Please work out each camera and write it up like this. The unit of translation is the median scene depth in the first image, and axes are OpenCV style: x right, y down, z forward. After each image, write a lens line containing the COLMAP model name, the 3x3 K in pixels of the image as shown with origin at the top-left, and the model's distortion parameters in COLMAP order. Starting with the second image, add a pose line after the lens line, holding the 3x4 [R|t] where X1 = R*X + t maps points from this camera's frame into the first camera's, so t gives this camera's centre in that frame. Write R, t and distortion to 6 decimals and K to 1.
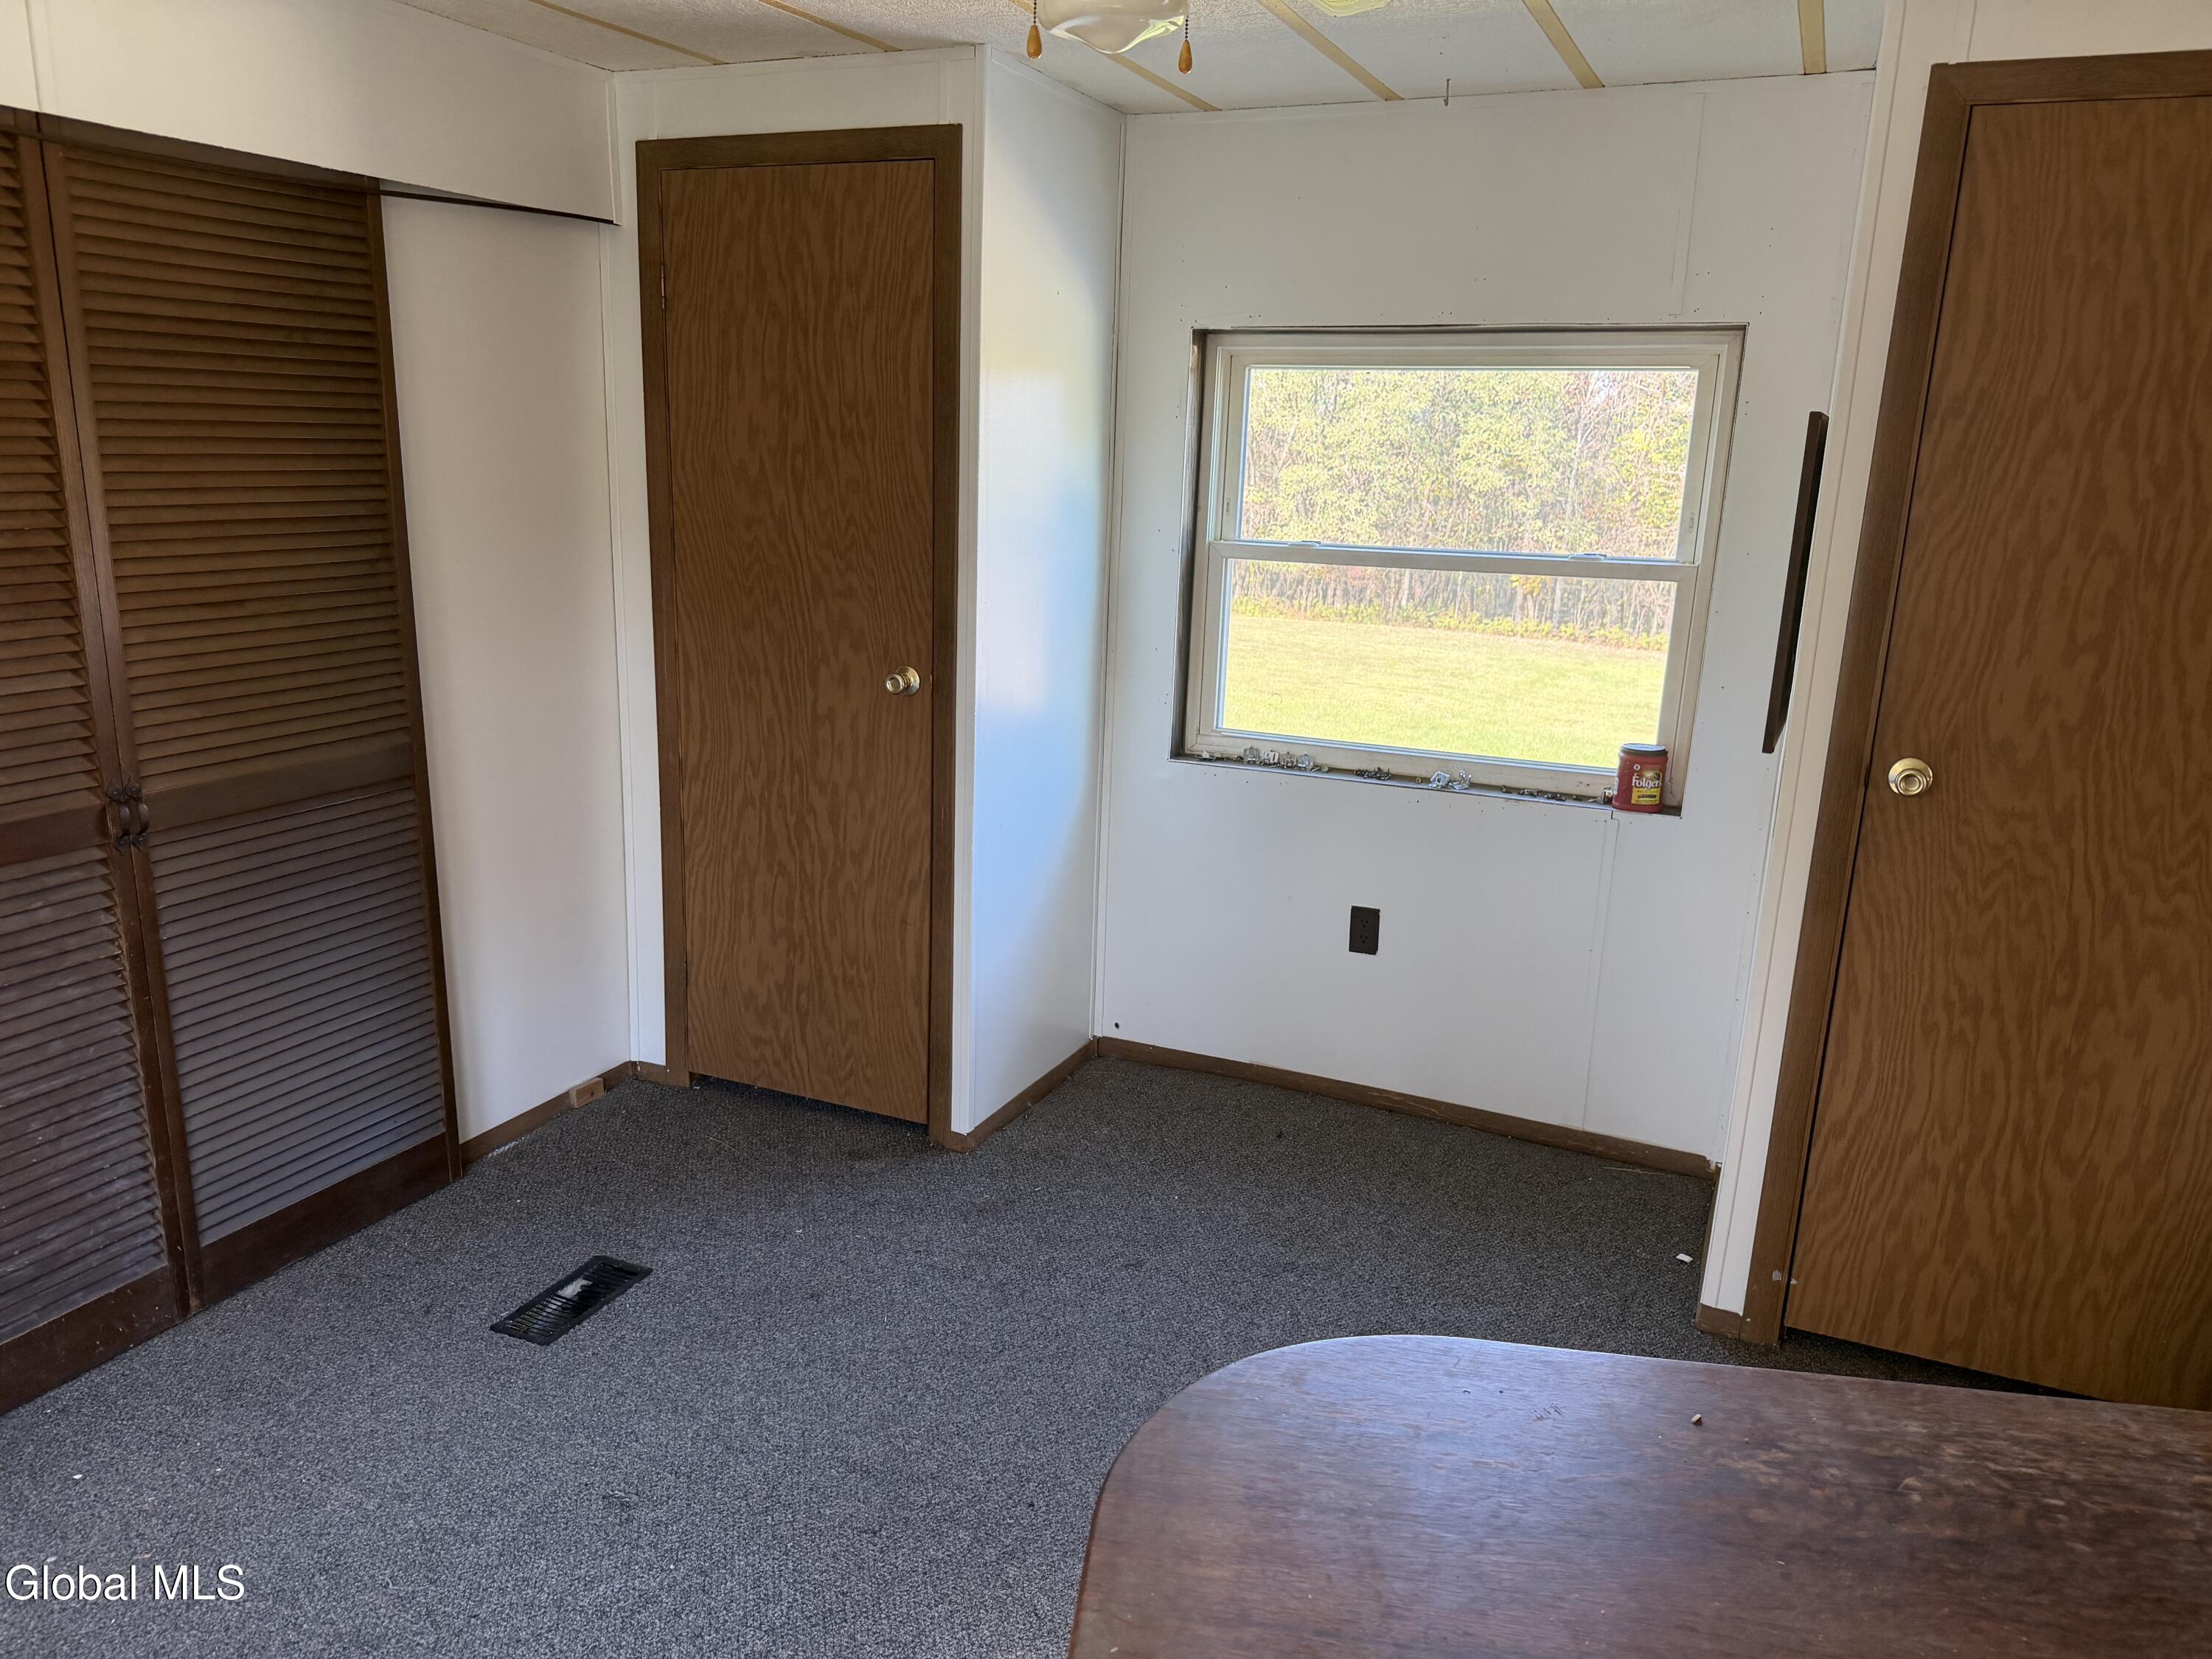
lens RADIAL K [[1581.6, 0, 1102.6], [0, 1581.6, 819.0], [0, 0, 1]] dist [0.050685, -0.060495]
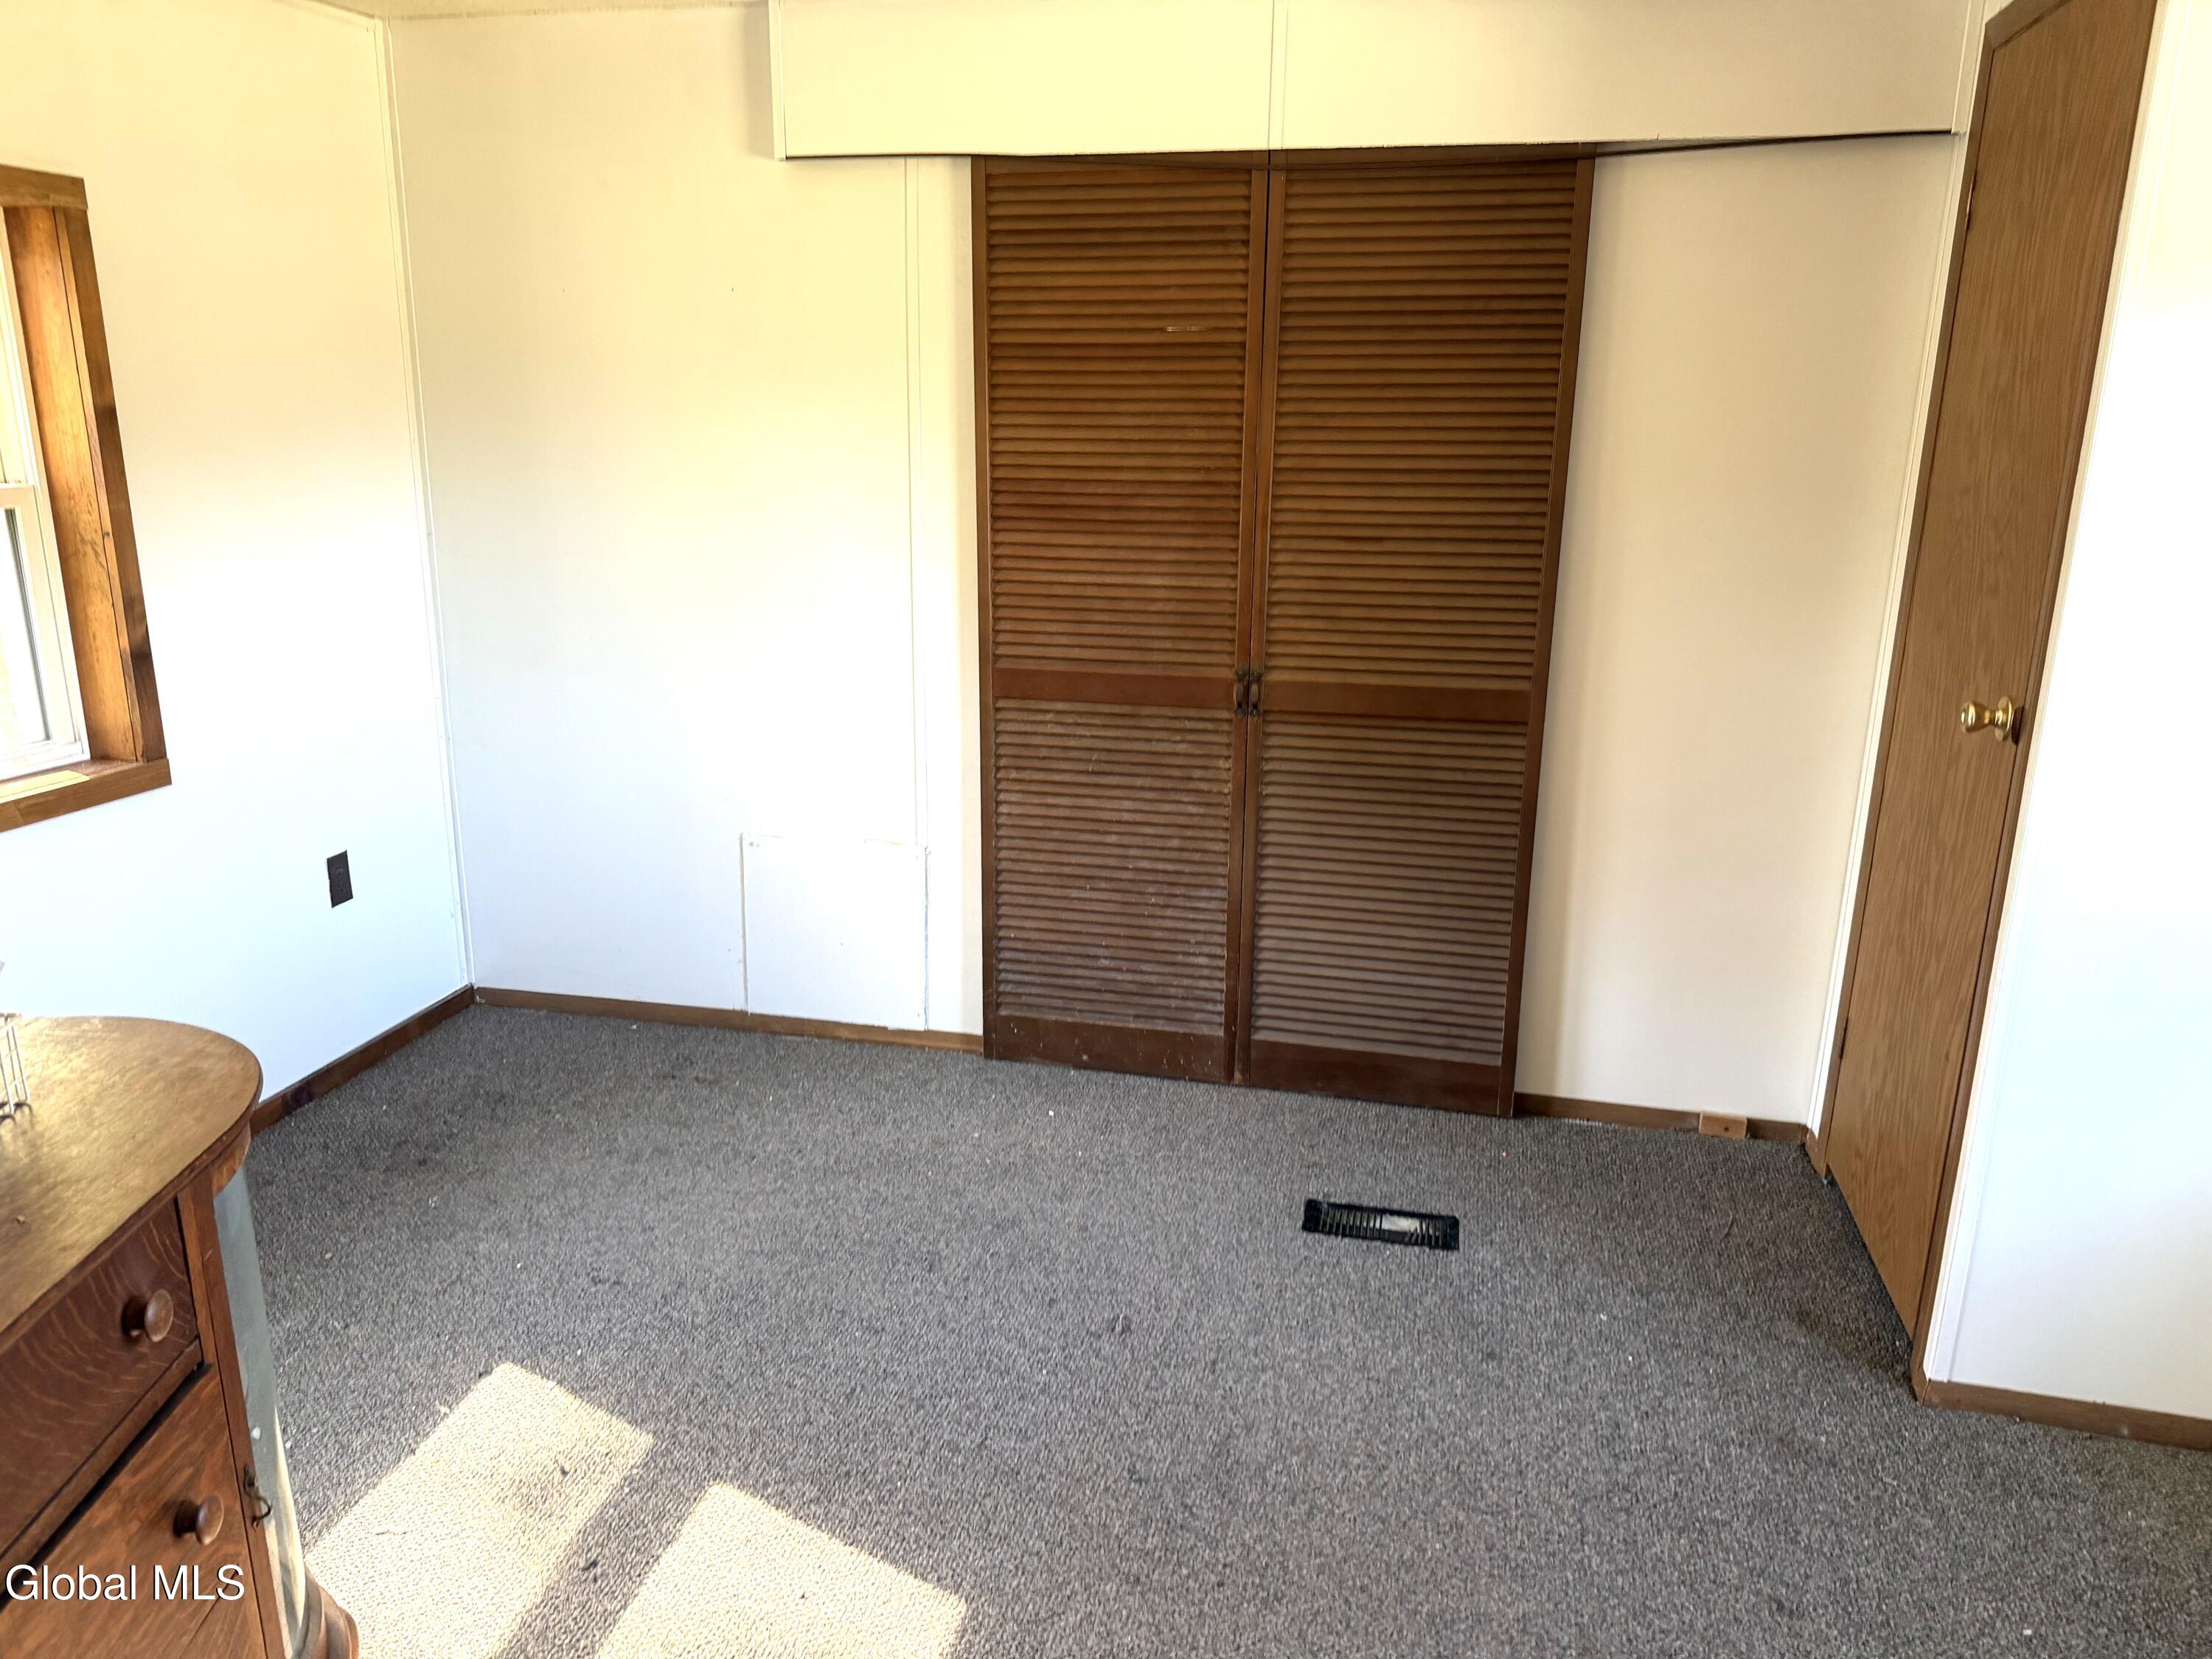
lens RADIAL K [[1581.6, 0, 1100.1], [0, 1581.6, 851.2], [0, 0, 1]] dist [0.050685, -0.060495]
pose [[0.178236, 0.238930, -0.954539, 0.621374], [-0.236835, 0.951971, 0.194064, -0.097794], [0.955061, 0.191479, 0.226263, 0.593644]]
